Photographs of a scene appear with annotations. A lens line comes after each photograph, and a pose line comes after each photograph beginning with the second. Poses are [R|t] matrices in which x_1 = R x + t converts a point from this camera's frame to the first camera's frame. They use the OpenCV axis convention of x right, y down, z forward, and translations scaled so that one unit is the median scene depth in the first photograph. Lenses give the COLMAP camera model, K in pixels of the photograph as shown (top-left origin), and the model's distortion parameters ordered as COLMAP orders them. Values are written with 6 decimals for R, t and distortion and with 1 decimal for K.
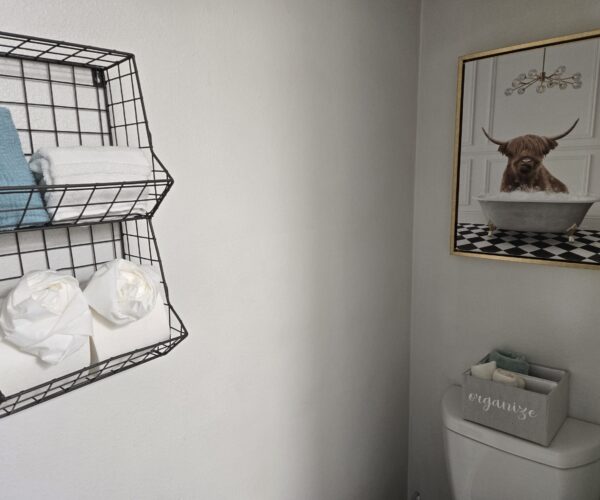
lens RADIAL K [[441.2, 0, 295.6], [0, 441.2, 254.4], [0, 0, 1]] dist [0.082550, -0.073249]
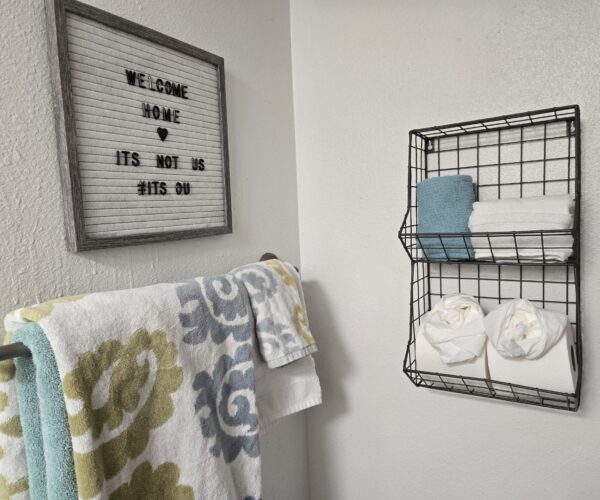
lens RADIAL K [[441.2, 0, 295.6], [0, 441.2, 254.4], [0, 0, 1]] dist [0.082550, -0.073249]
pose [[0.165634, 0.111243, -0.979893, 0.576226], [-0.145374, 0.985517, 0.087308, -0.112619], [0.975414, 0.127990, 0.179406, 0.251058]]
